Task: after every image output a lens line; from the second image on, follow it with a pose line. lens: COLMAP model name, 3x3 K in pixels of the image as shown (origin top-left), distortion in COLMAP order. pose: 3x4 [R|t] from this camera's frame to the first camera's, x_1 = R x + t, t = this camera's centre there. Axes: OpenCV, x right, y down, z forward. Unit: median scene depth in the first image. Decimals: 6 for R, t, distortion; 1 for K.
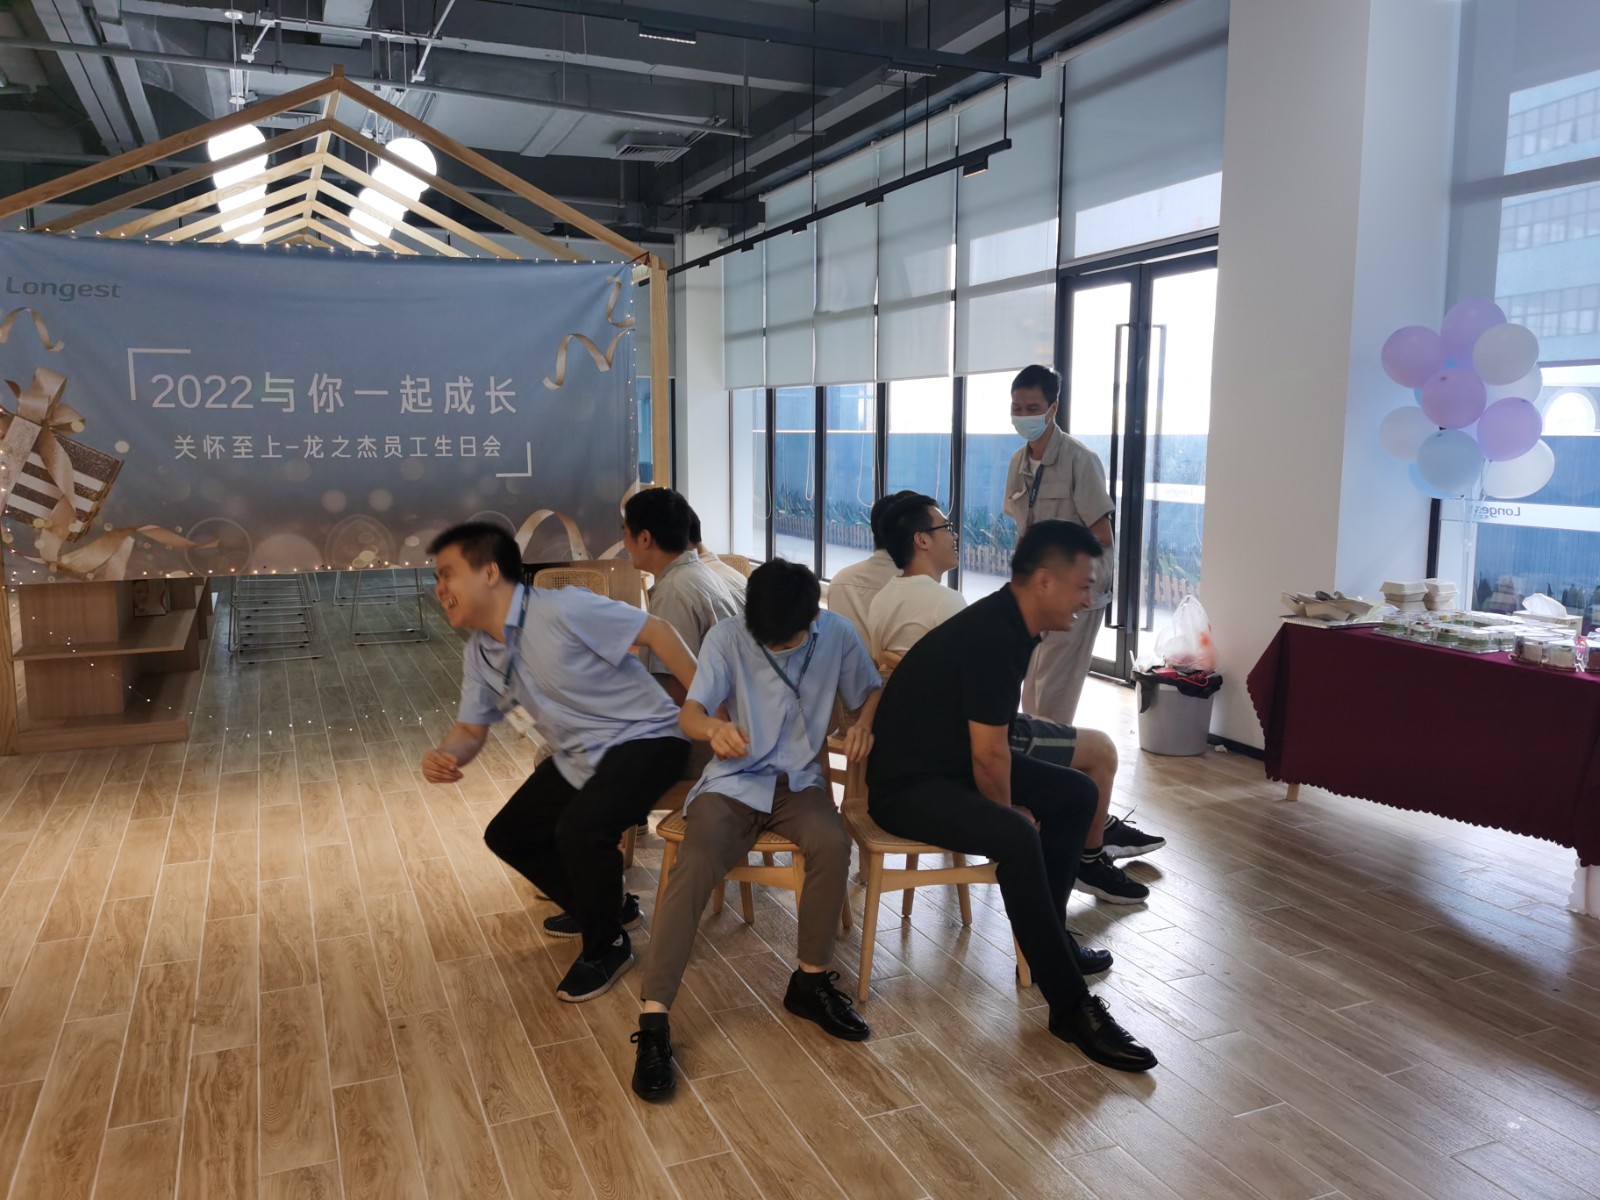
lens RADIAL K [[1246.1, 0, 813.5], [0, 1246.1, 614.1], [0, 0, 1]] dist [0.050211, -0.088546]
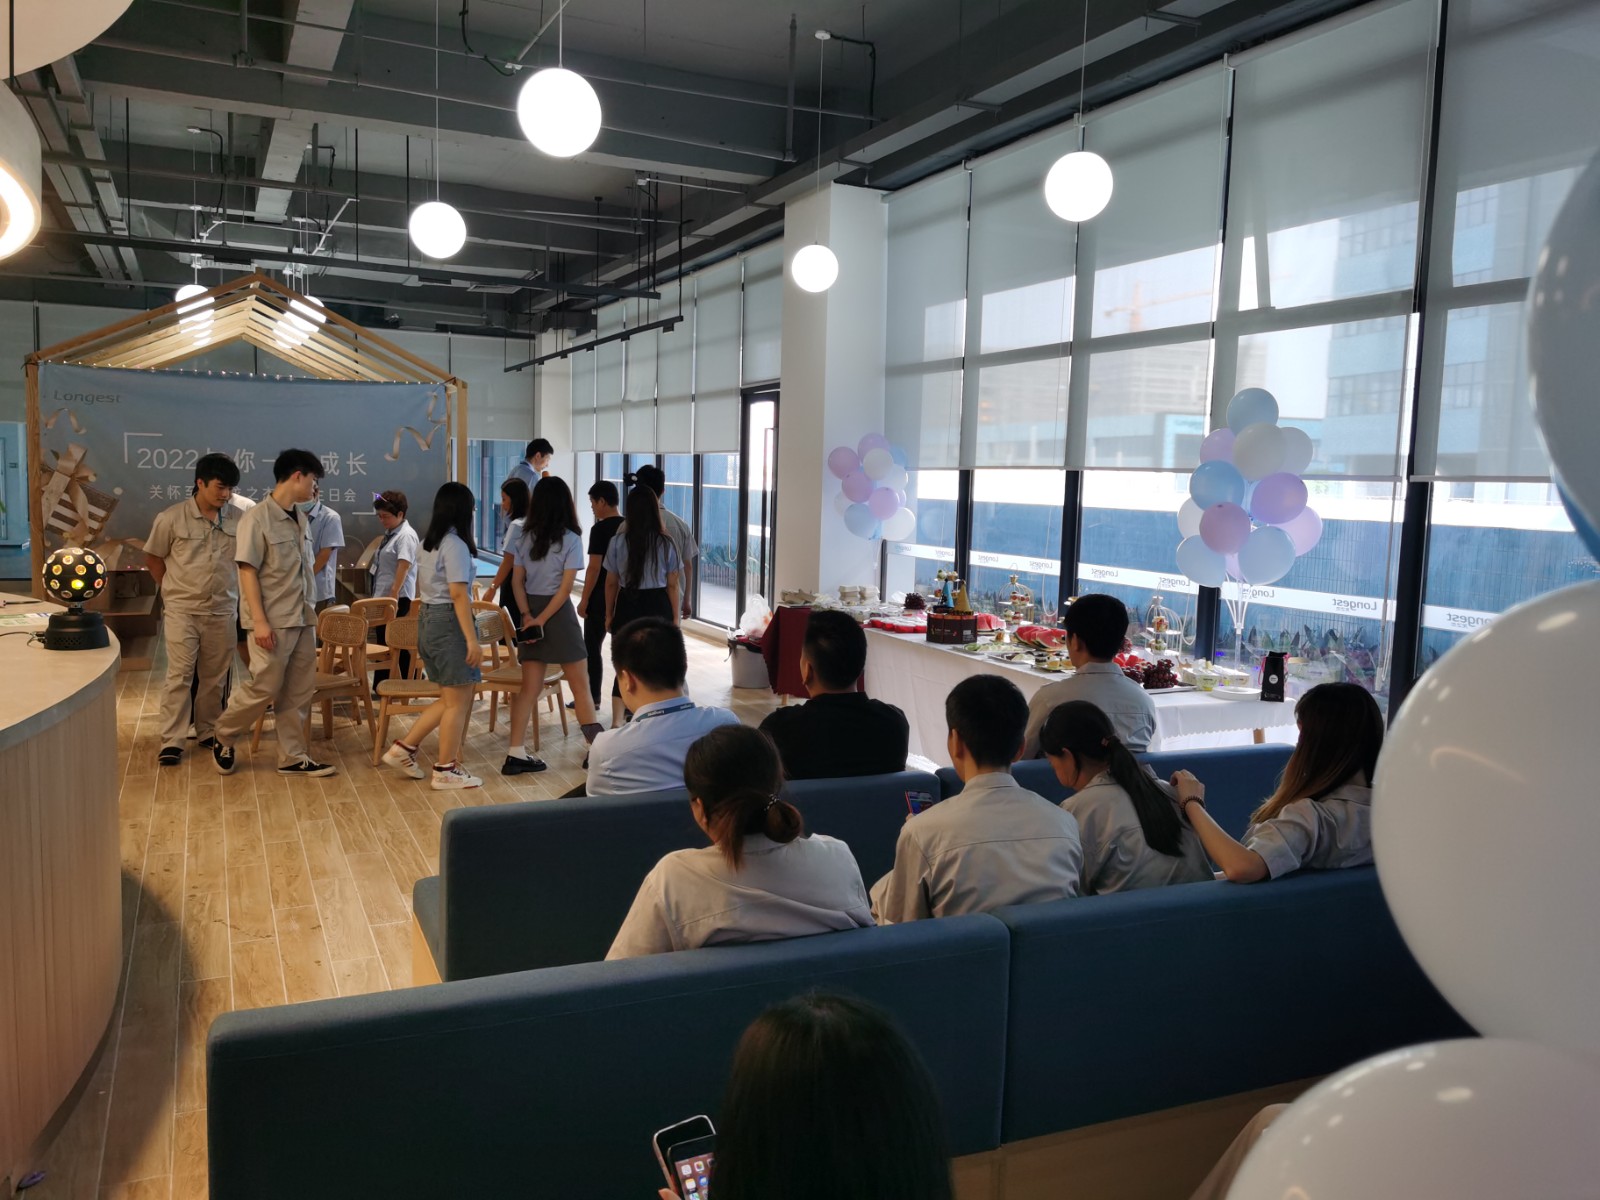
lens RADIAL K [[1246.1, 0, 813.1], [0, 1246.1, 599.5], [0, 0, 1]] dist [0.050211, -0.088546]
pose [[0.998838, 0.021422, 0.043163, 0.270488], [-0.019303, 0.998615, -0.048937, 0.066621], [-0.044152, 0.048047, 0.997869, -0.624203]]
